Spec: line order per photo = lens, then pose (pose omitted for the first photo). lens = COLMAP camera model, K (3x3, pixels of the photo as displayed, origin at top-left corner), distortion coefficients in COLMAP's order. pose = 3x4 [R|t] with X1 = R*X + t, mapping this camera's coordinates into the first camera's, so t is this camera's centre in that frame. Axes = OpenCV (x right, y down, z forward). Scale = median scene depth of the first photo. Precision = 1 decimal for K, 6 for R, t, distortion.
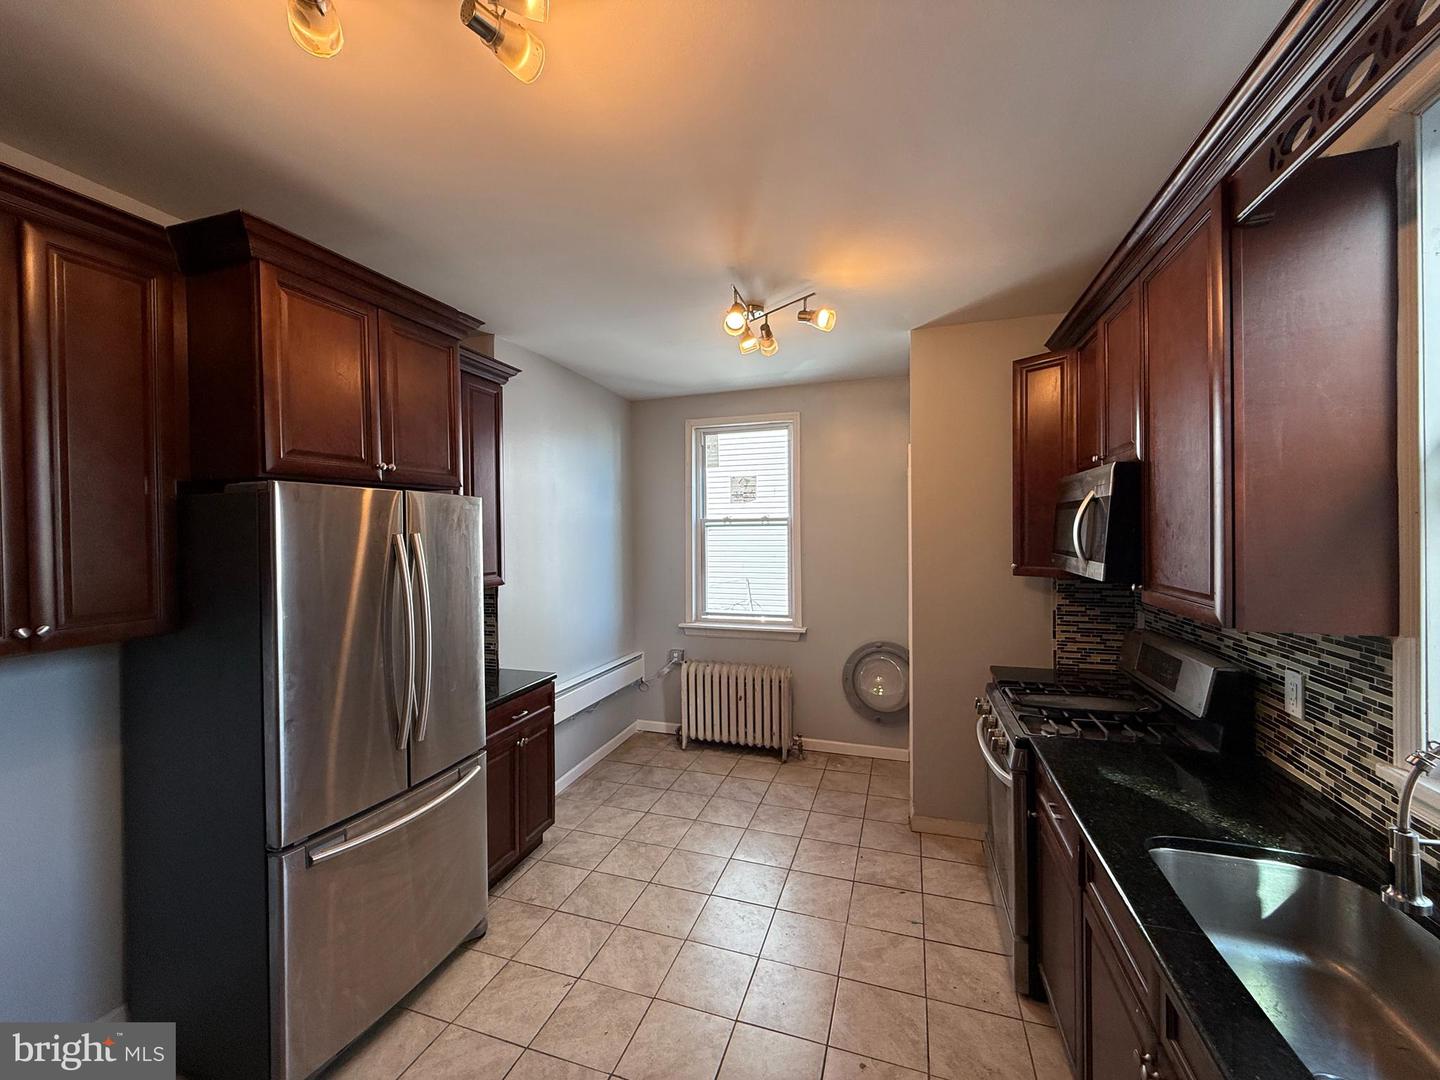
lens RADIAL K [[569.4, 0, 718.0], [0, 569.4, 537.7], [0, 0, 1]] dist [-0.003593, -0.000945]
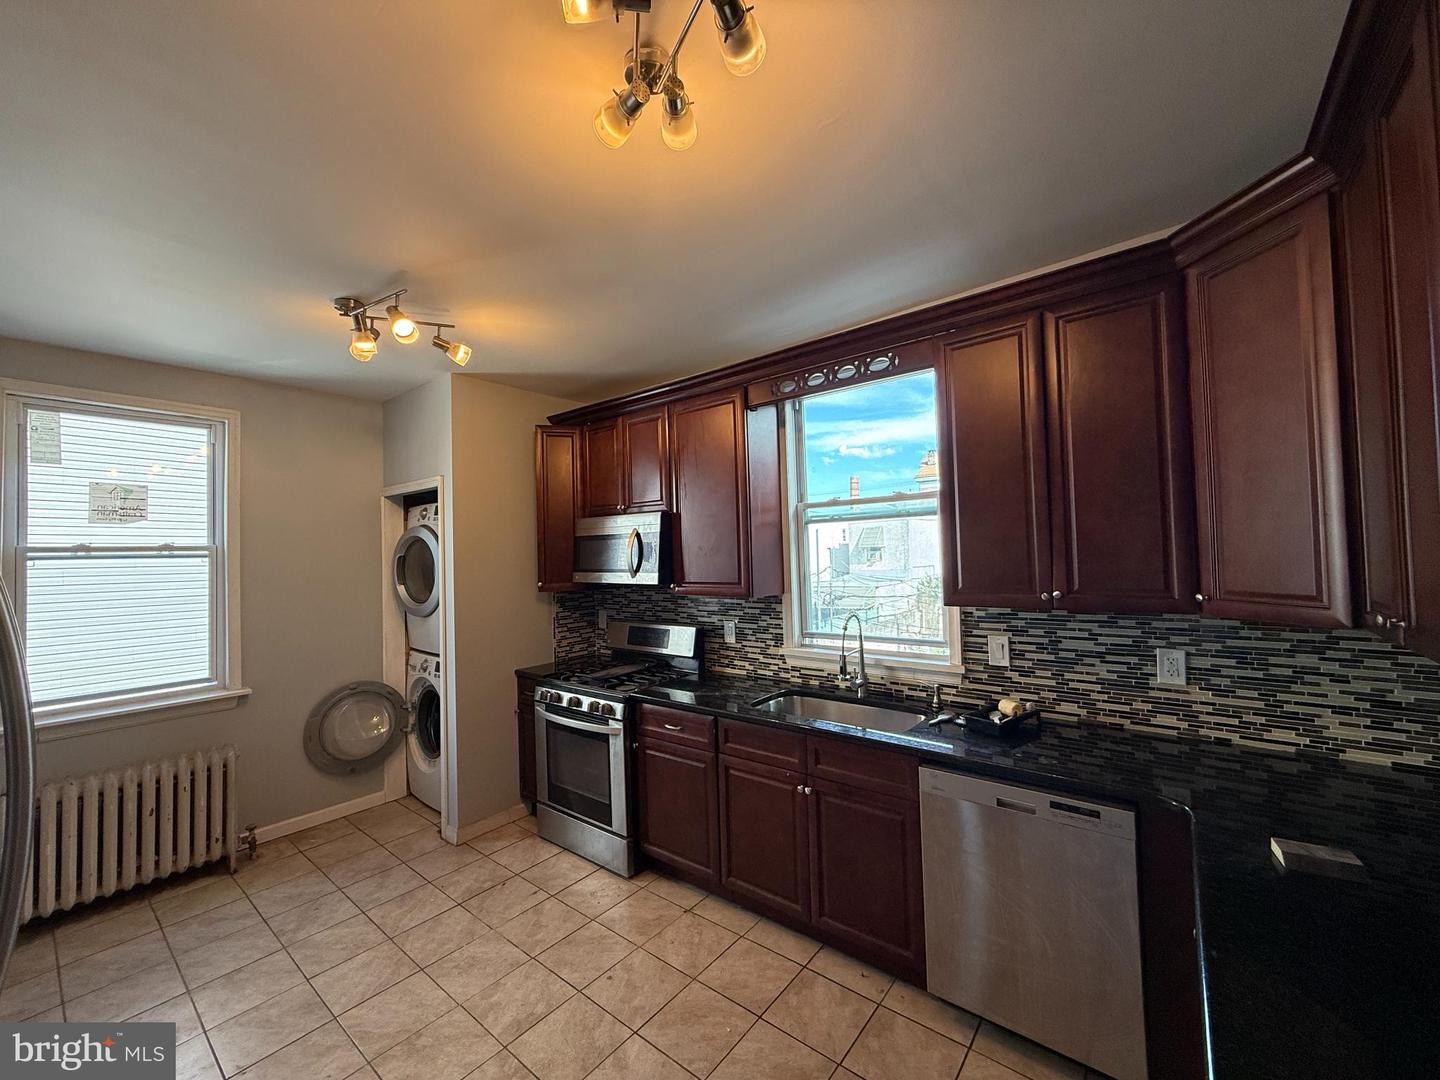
lens RADIAL K [[569.4, 0, 717.0], [0, 569.4, 536.2], [0, 0, 1]] dist [-0.003593, -0.000945]
pose [[0.345390, 0.030670, 0.937958, -0.527237], [0.033449, 0.998428, -0.044965, 0.012050], [-0.937863, 0.046904, 0.343822, 0.180310]]
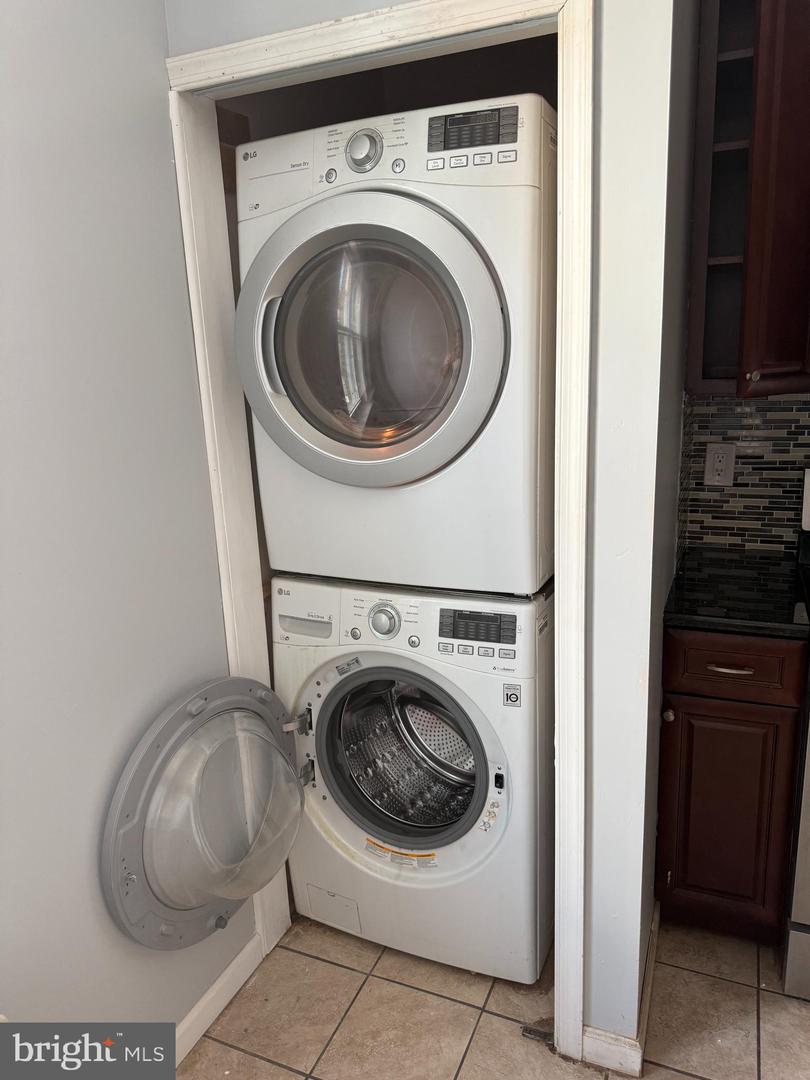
lens RADIAL K [[820.7, 0, 405.4], [0, 820.7, 543.4], [0, 0, 1]] dist [0.008541, 0.002686]
pose [[0.091089, -0.246997, 0.964725, -0.158343], [0.046563, 0.968750, 0.243631, 0.004764], [-0.994754, 0.022729, 0.099743, 1.155255]]
